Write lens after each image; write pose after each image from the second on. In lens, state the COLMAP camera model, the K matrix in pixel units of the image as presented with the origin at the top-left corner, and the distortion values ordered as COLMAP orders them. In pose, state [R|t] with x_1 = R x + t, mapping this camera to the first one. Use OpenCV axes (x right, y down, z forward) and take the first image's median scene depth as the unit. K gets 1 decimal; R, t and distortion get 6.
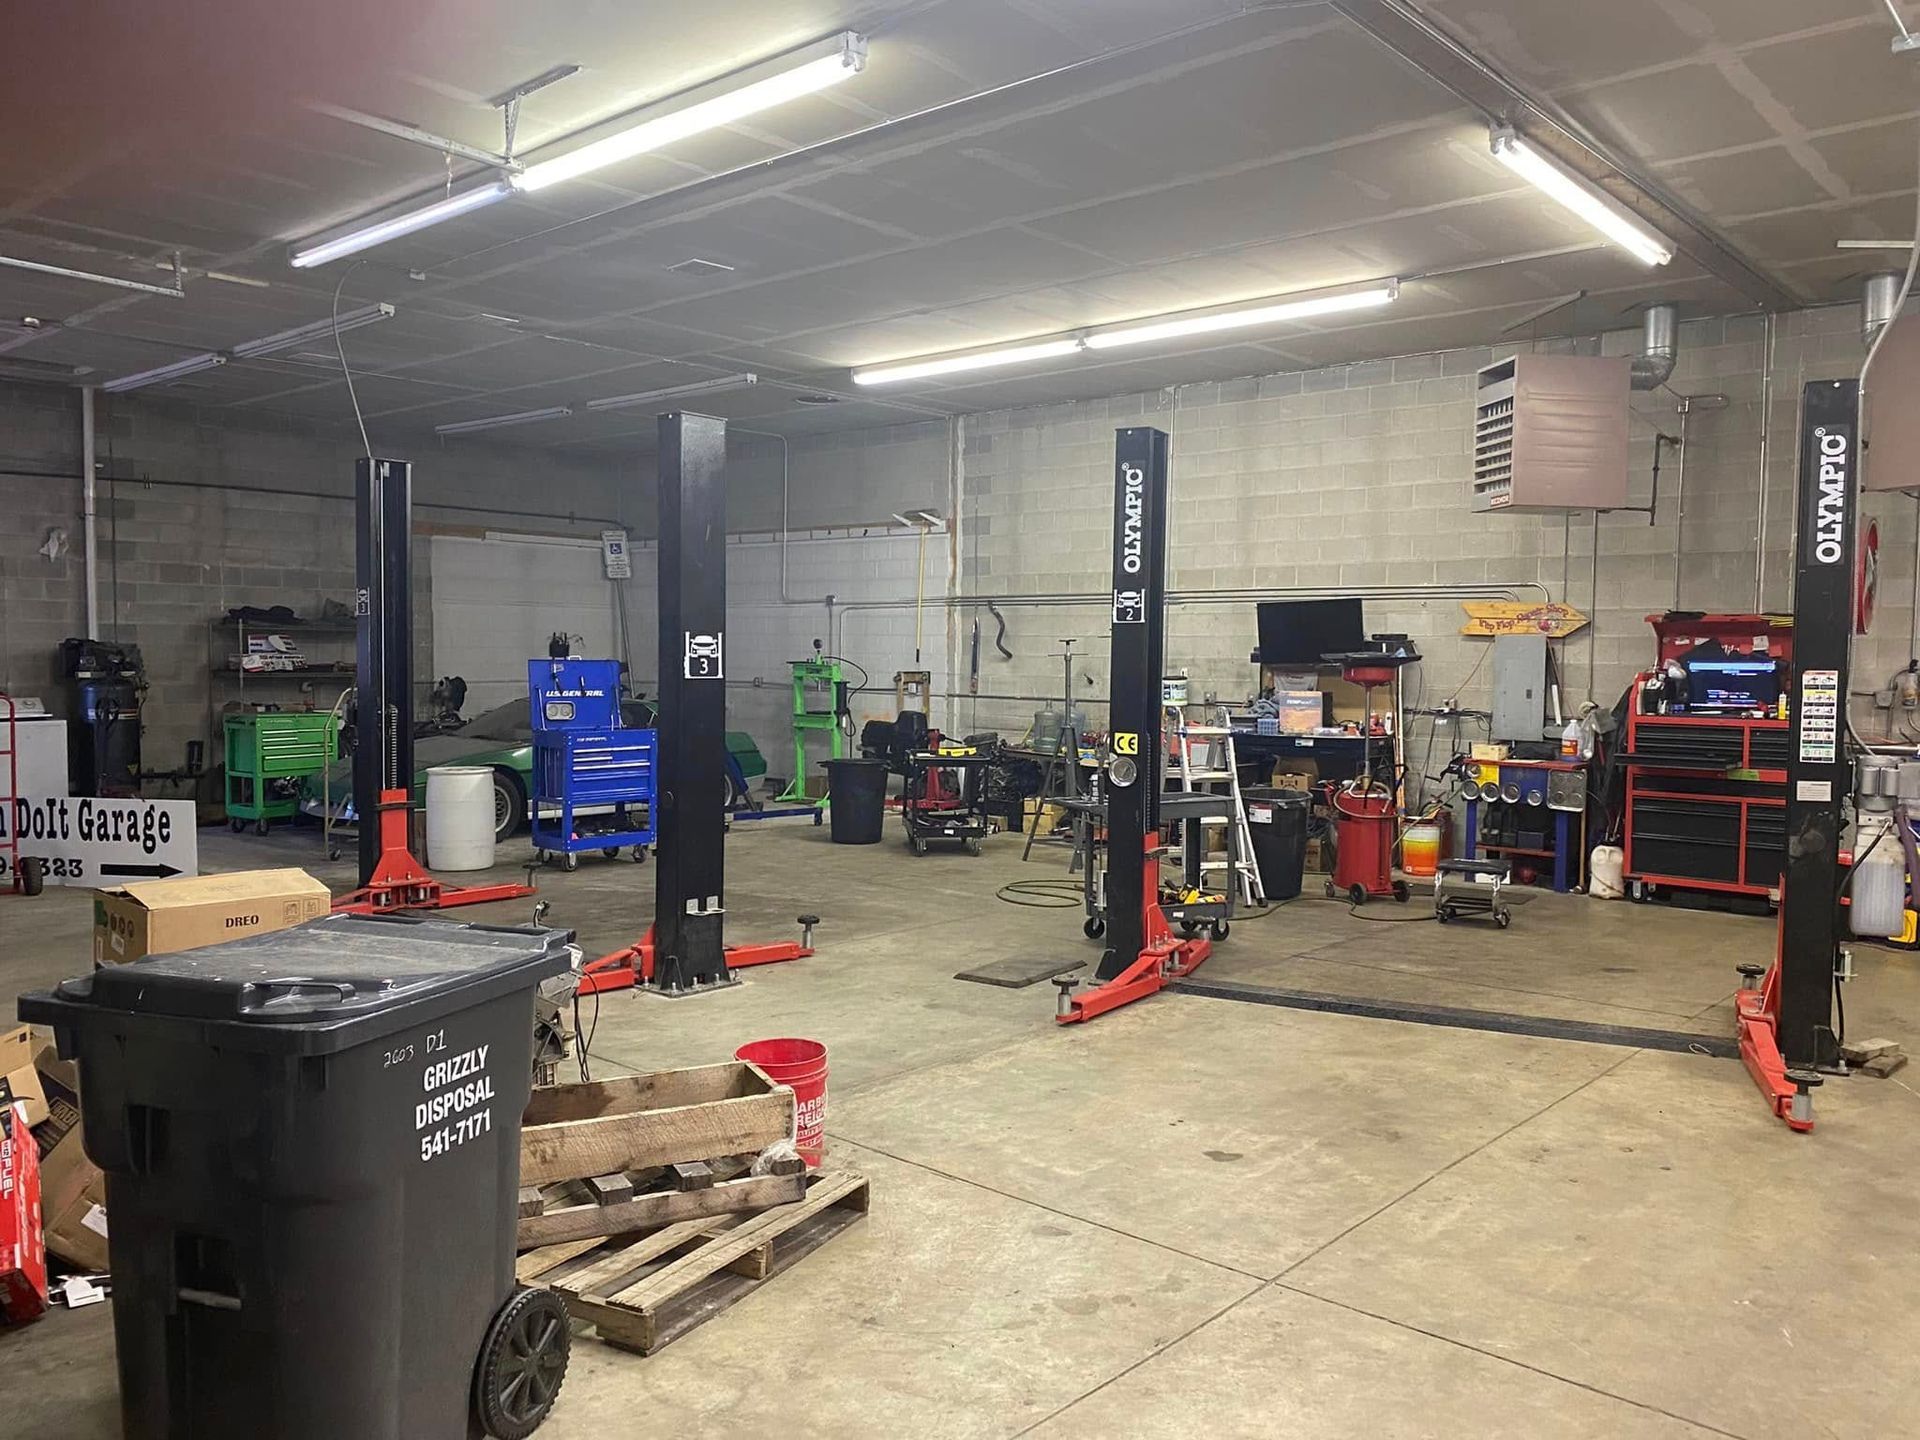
lens RADIAL K [[1487.7, 0, 961.7], [0, 1487.7, 727.4], [0, 0, 1]] dist [0.008261, -0.012055]
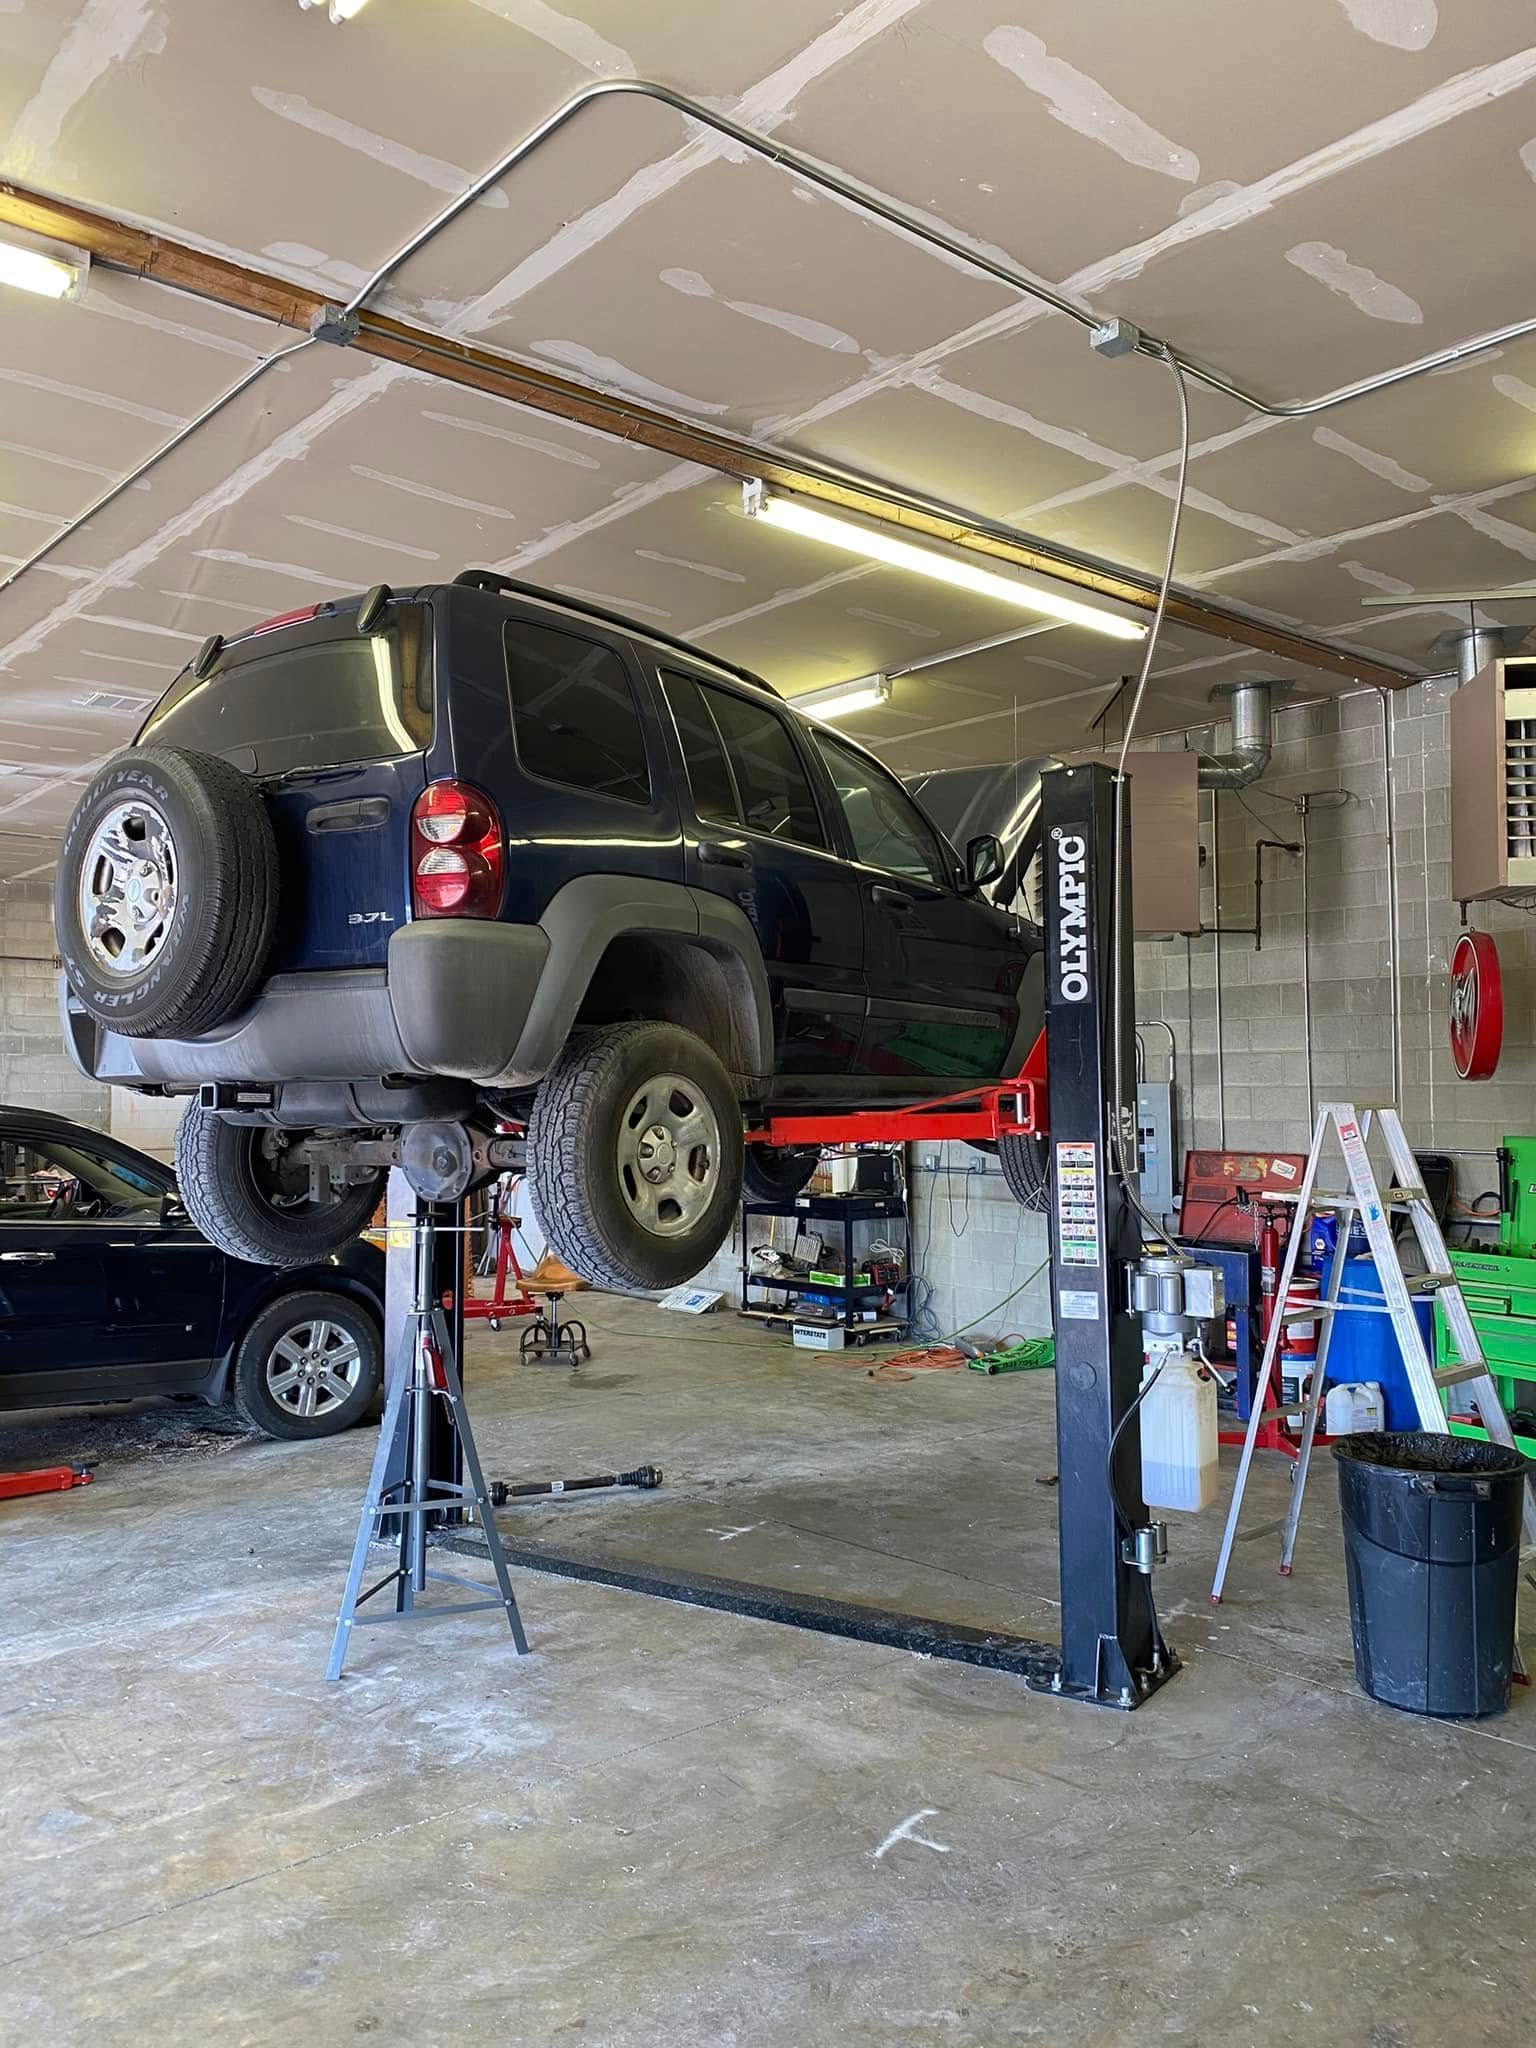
lens RADIAL K [[1586.9, 0, 772.9], [0, 1586.9, 1028.0], [0, 0, 1]] dist [0.008261, -0.012055]
pose [[0.990654, -0.022938, -0.134458, 0.533400], [0.010119, 0.995401, -0.095260, -0.020977], [0.136025, 0.093009, 0.986330, 0.178434]]
